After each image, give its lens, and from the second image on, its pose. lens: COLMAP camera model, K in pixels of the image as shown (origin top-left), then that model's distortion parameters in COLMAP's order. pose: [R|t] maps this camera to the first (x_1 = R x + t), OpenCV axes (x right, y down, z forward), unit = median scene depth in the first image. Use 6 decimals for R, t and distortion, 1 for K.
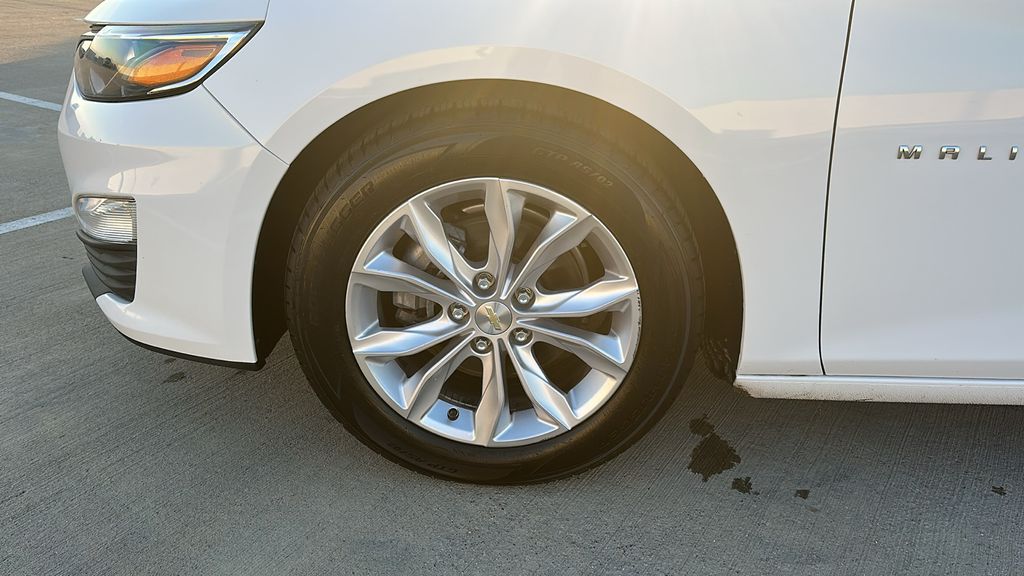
lens RADIAL K [[806.0, 0, 529.4], [0, 806.0, 298.6], [0, 0, 1]] dist [0.094879, -0.108832]
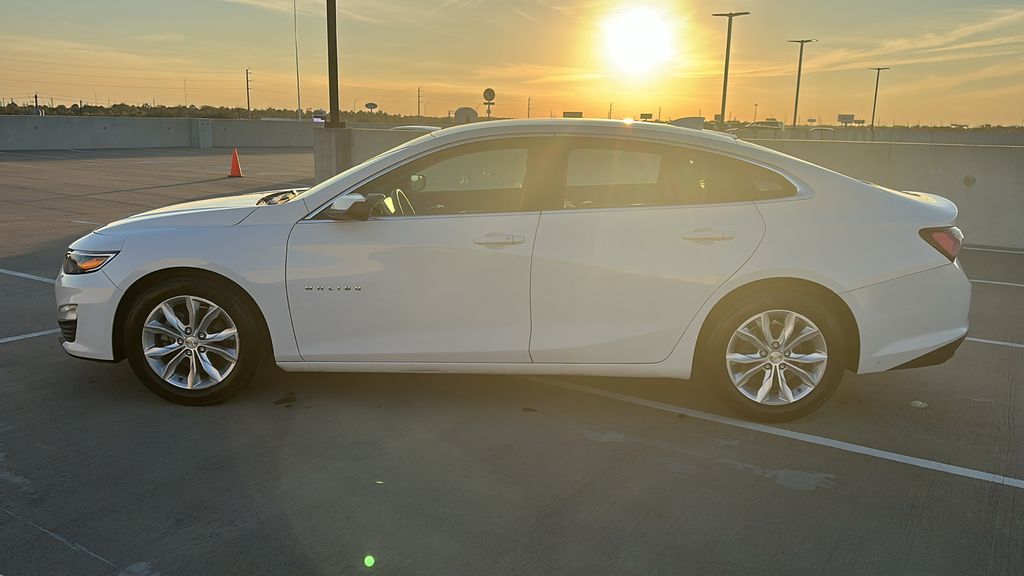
lens RADIAL K [[821.5, 0, 512.0], [0, 821.5, 288.0], [0, 0, 1]] dist [0.095822, -0.130112]
pose [[0.999933, -0.005788, -0.010026, 1.177701], [0.003563, 0.977877, -0.209148, 0.476351], [0.011014, 0.209098, 0.977833, -2.055245]]
